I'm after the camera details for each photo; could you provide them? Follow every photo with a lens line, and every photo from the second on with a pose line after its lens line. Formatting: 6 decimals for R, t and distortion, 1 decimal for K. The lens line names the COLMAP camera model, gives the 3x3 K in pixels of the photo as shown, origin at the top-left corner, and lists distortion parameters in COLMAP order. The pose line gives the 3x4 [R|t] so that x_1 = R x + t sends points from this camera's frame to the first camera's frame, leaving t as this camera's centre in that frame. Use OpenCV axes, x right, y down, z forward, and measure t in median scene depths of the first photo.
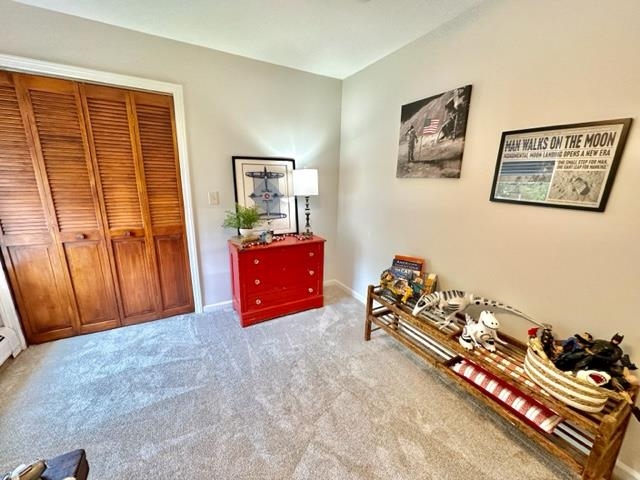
lens RADIAL K [[255.0, 0, 318.9], [0, 255.0, 240.0], [0, 0, 1]] dist [-0.003353, 0.000806]
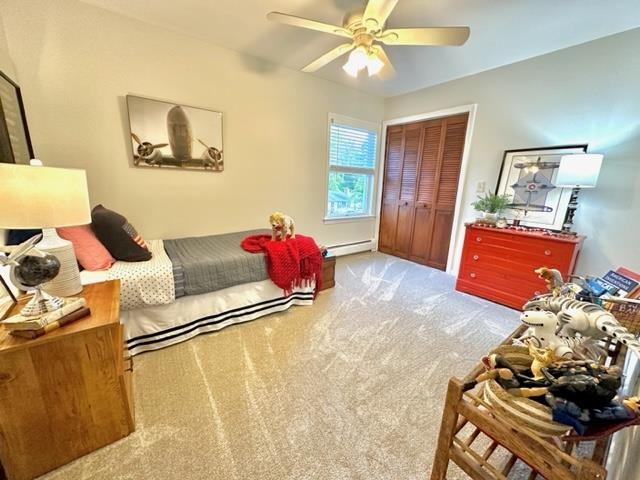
lens RADIAL K [[255.0, 0, 319.1], [0, 255.0, 240.2], [0, 0, 1]] dist [-0.003353, 0.000806]
pose [[0.138024, 0.211592, -0.967563, 0.889649], [-0.259521, 0.950506, 0.170841, 0.090229], [0.955823, 0.227523, 0.186105, 0.100419]]
